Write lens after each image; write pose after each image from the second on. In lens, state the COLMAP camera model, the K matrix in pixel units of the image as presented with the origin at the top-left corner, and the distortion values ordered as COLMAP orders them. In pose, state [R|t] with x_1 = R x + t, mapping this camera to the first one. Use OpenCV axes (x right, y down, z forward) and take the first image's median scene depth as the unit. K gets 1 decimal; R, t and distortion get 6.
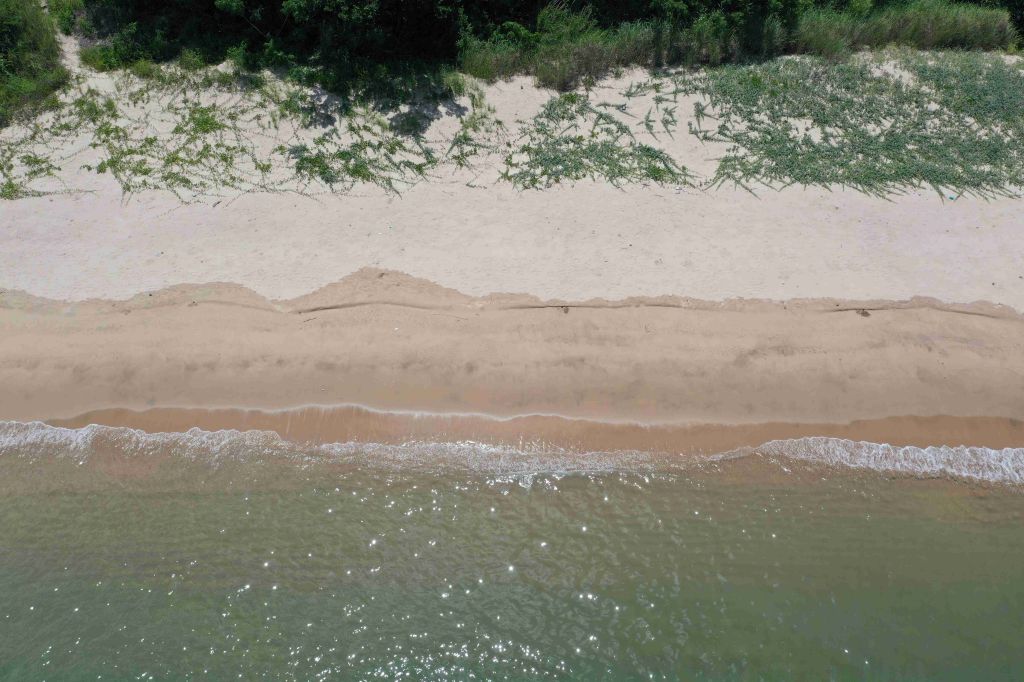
lens RADIAL K [[822.9, 0, 512.0], [0, 822.9, 341.0], [0, 0, 1]] dist [0.001260, 0.000772]
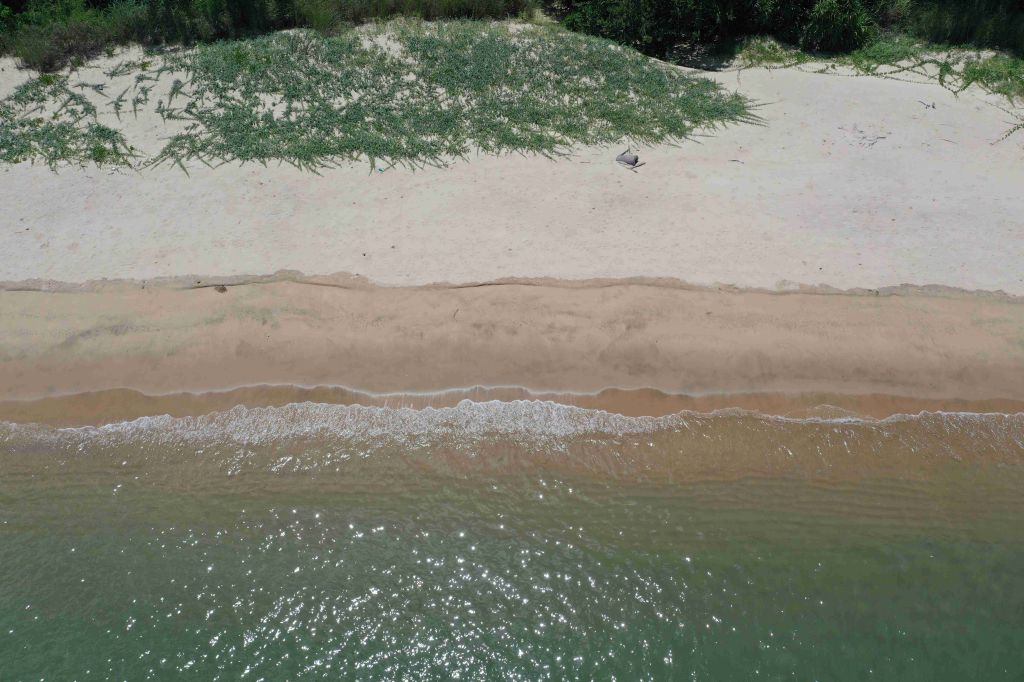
lens RADIAL K [[822.9, 0, 512.0], [0, 822.9, 341.0], [0, 0, 1]] dist [0.001260, 0.000772]
pose [[0.997590, -0.045318, 0.052542, 0.587615], [0.043561, 0.998468, 0.034124, 0.008864], [-0.054008, -0.031753, 0.998036, -0.025225]]
